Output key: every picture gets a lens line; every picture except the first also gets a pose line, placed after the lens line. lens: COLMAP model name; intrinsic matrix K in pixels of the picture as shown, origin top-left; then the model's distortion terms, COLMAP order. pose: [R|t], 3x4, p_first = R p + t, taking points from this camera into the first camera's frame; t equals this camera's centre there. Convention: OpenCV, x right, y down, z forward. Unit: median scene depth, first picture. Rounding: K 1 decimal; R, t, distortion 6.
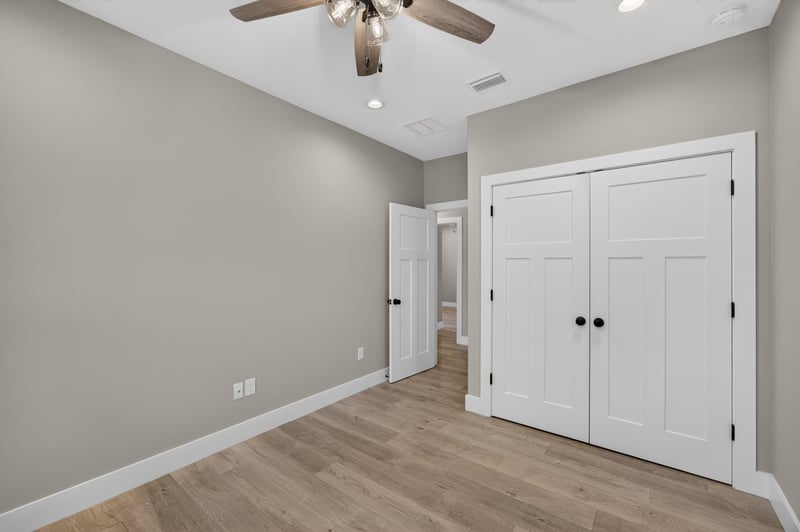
lens RADIAL K [[356.5, 0, 412.8], [0, 356.5, 266.2], [0, 0, 1]] dist [0.000436, 0.000202]
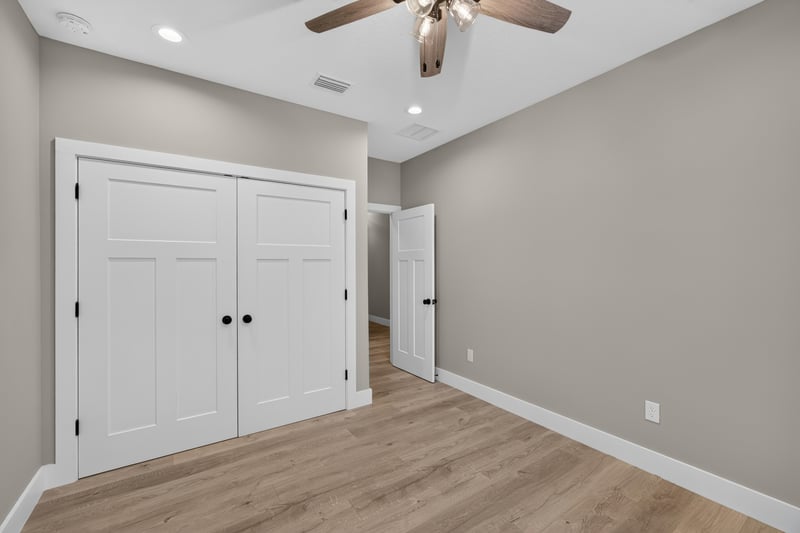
lens RADIAL K [[341.9, 0, 400.0], [0, 341.9, 266.5], [0, 0, 1]] dist [-0.002980, 0.000067]
pose [[0.312435, -0.006197, 0.949919, -0.321810], [0.008956, 0.999953, 0.003578, -0.000656], [-0.949897, 0.007390, 0.312476, 0.247984]]
